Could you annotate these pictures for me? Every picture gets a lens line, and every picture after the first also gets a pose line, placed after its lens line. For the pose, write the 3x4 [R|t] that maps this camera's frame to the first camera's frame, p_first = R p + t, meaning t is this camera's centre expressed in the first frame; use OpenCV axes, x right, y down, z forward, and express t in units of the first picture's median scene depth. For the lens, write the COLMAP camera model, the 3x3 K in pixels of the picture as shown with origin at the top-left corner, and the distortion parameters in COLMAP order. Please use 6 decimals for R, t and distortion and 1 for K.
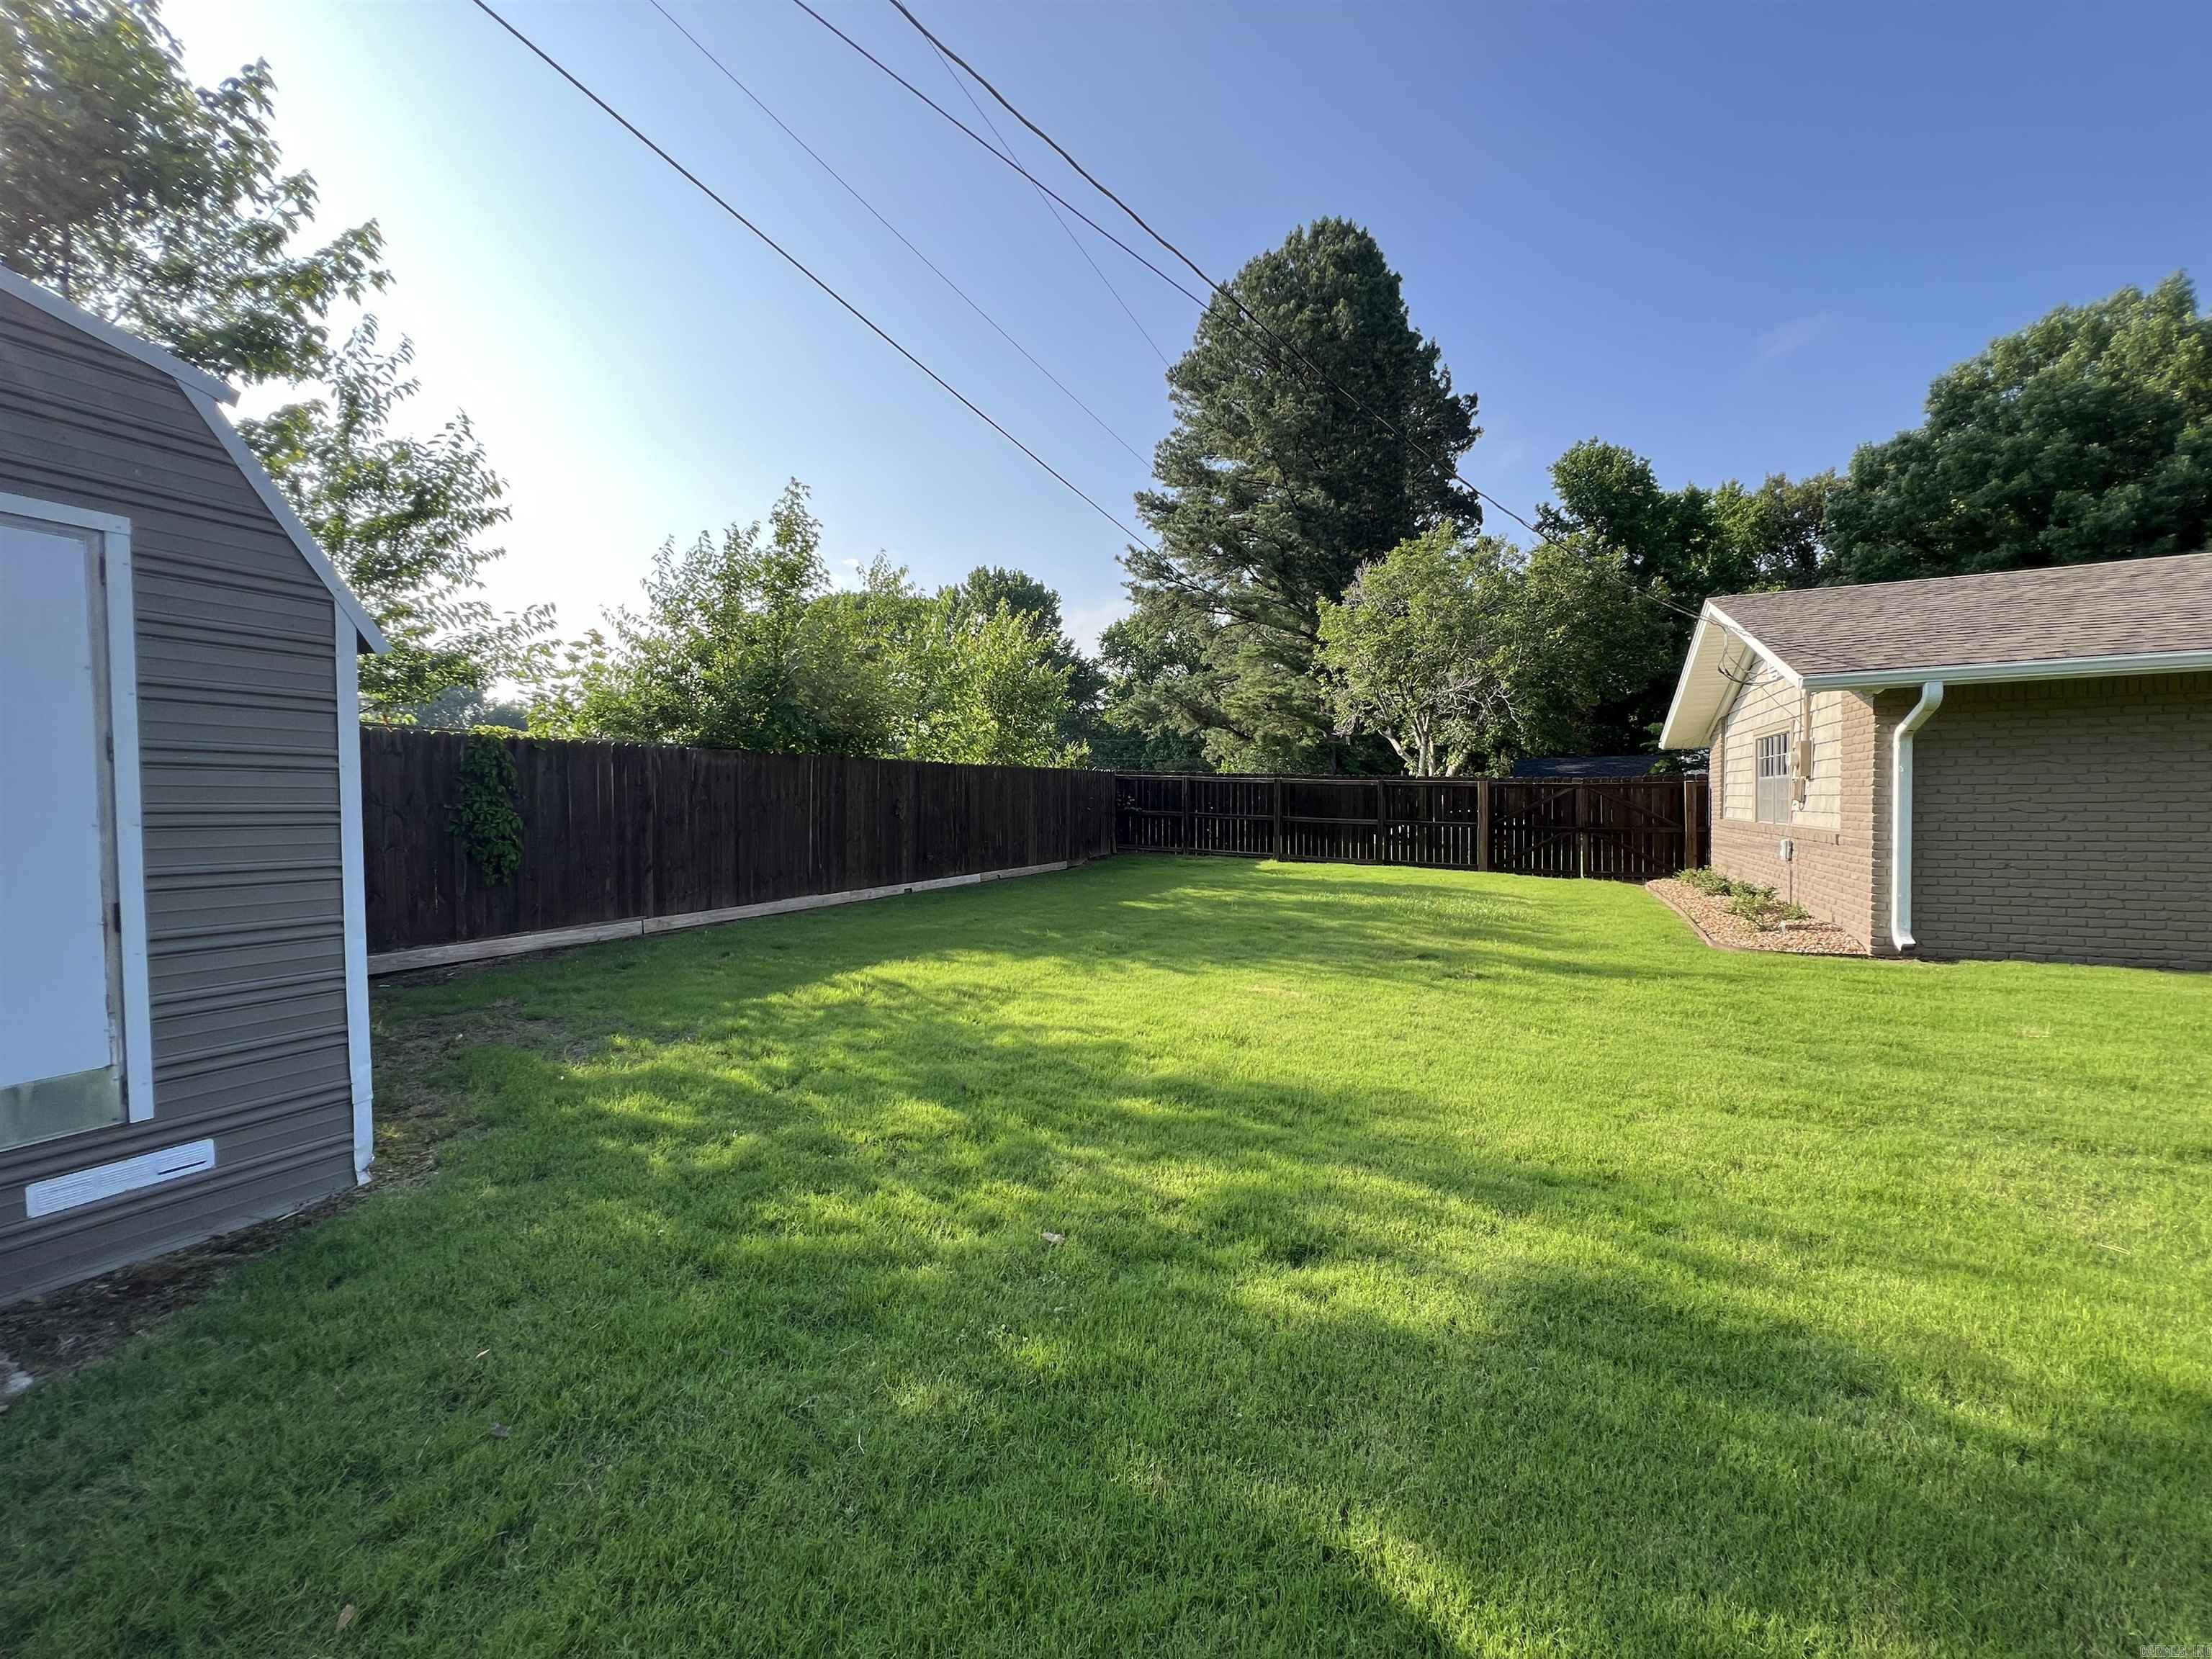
lens RADIAL K [[886.9, 0, 1105.5], [0, 886.9, 826.3], [0, 0, 1]] dist [-0.003984, 0.001376]
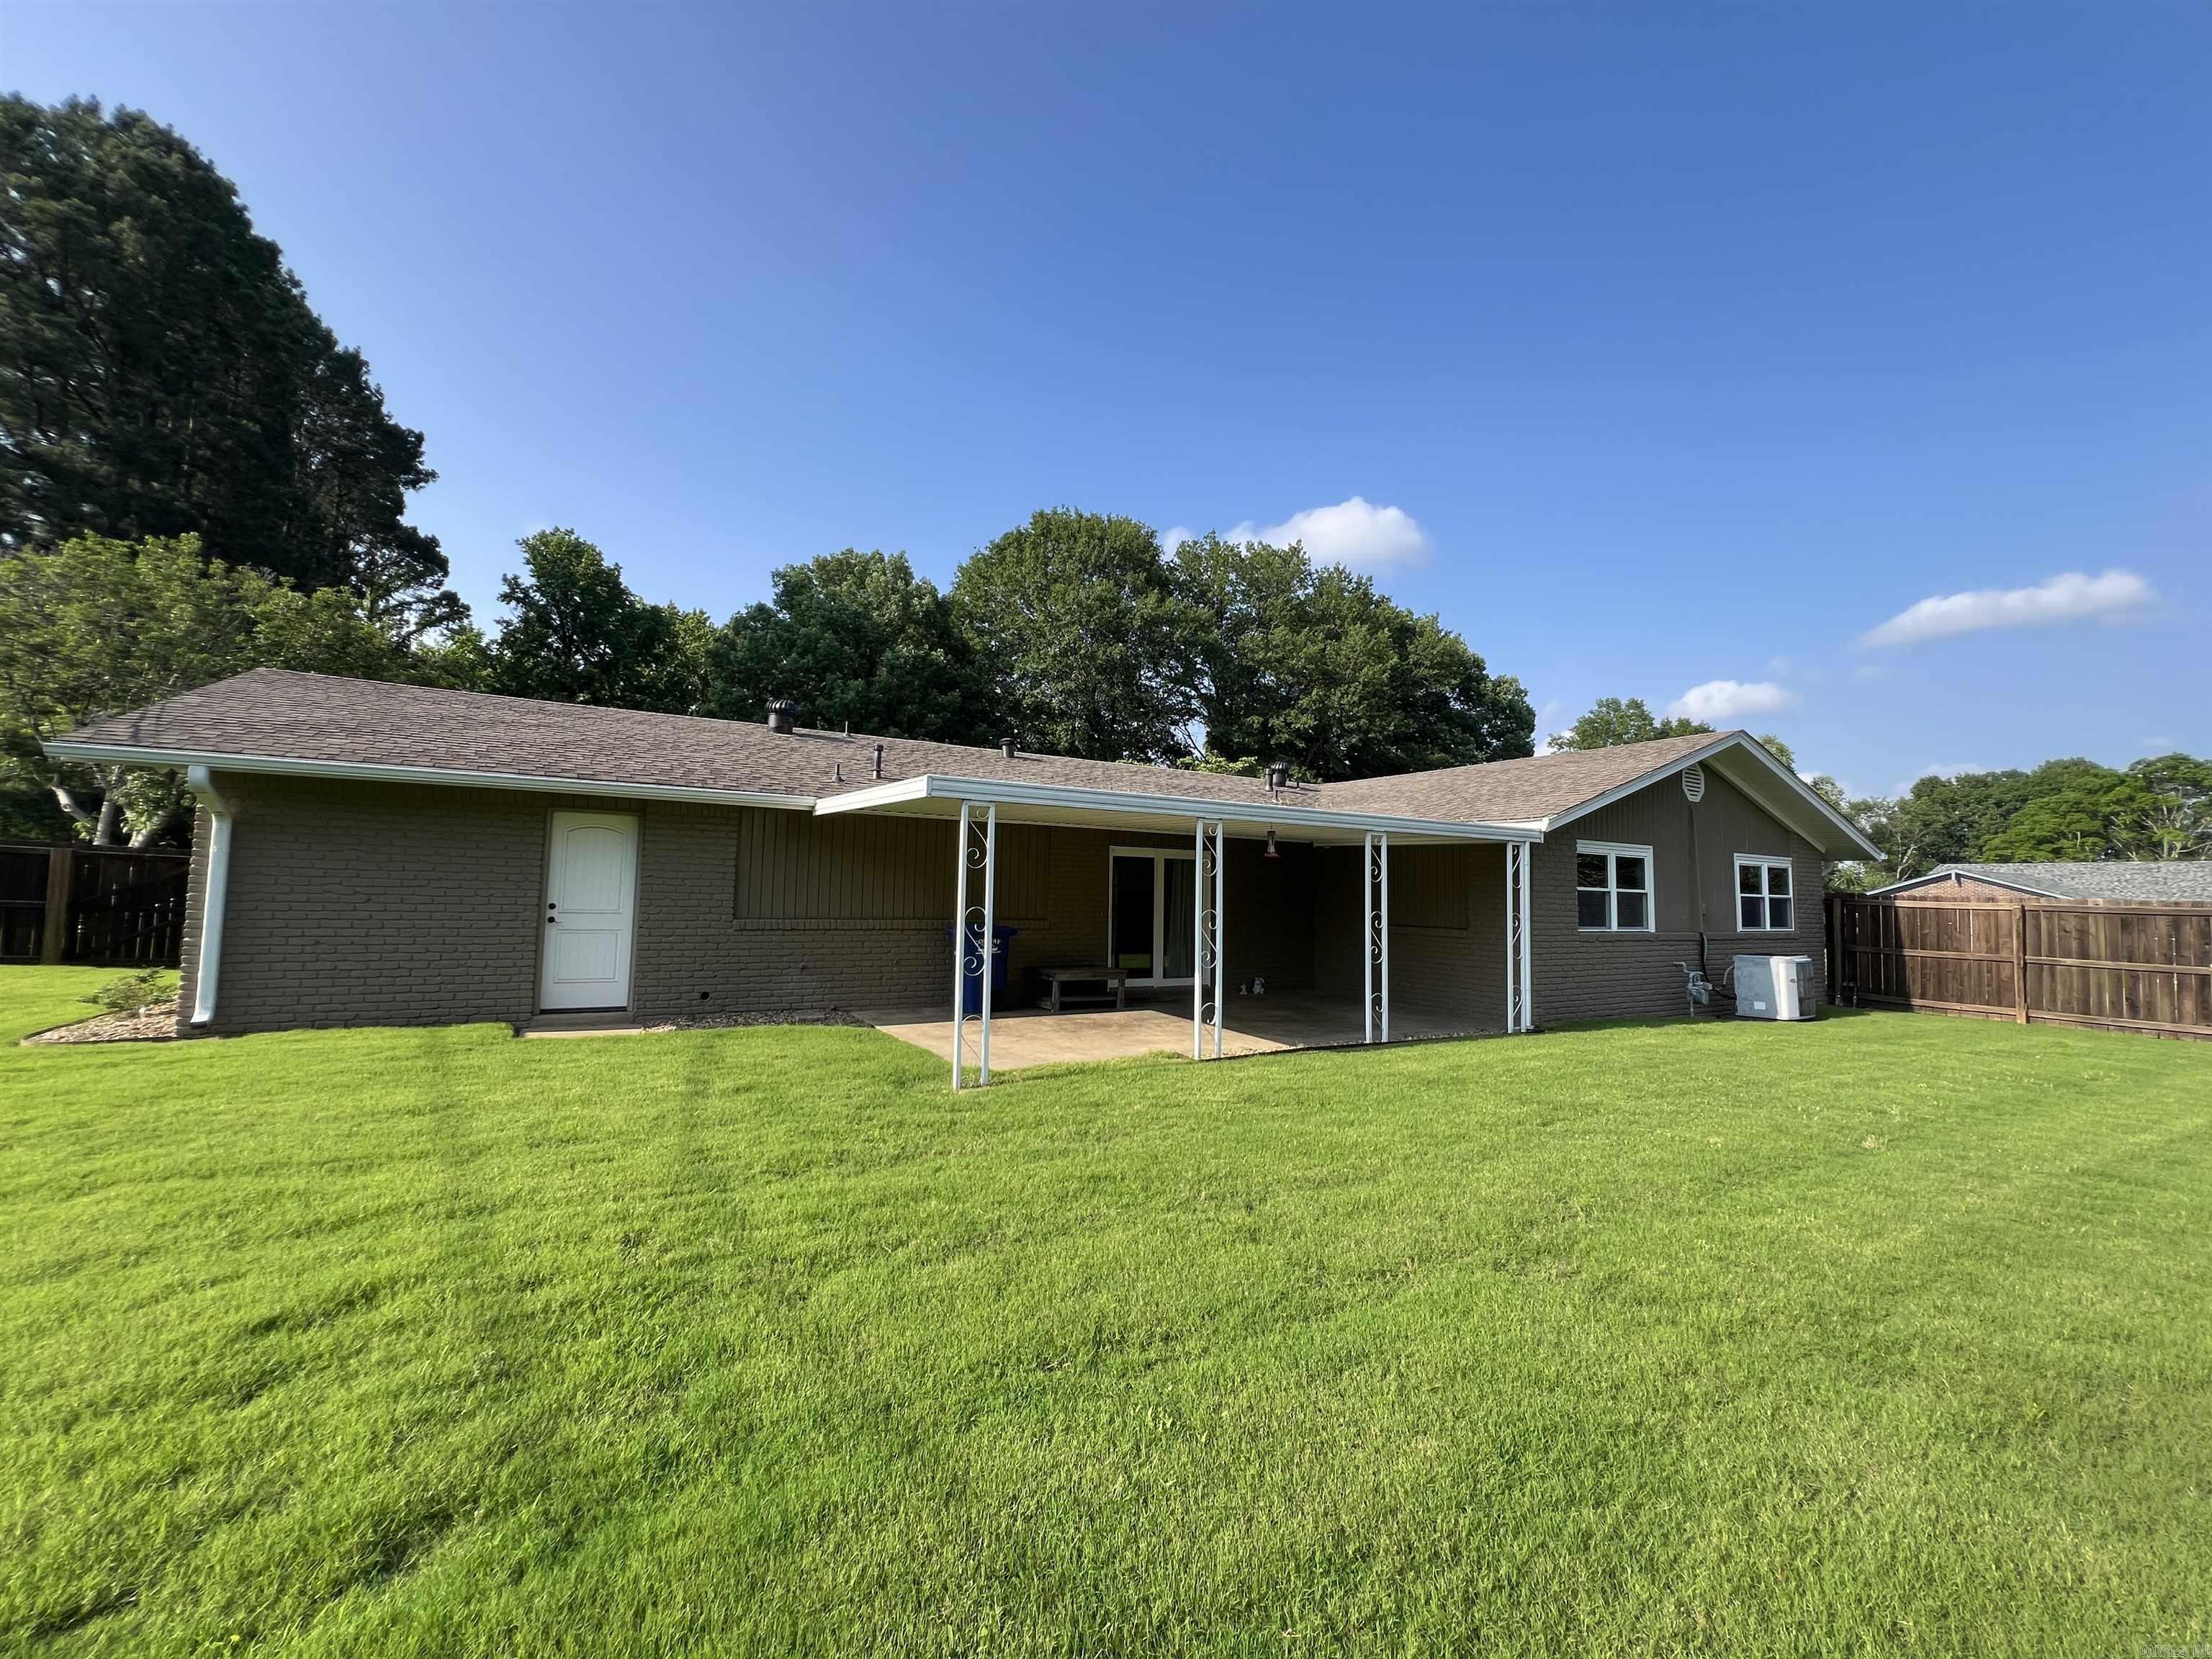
lens RADIAL K [[886.9, 0, 1104.2], [0, 886.9, 827.4], [0, 0, 1]] dist [-0.003984, 0.001376]
pose [[0.556985, 0.087688, 0.825880, 0.728332], [-0.006774, 0.994857, -0.101061, 0.008015], [-0.830495, 0.050694, 0.554714, -0.476164]]
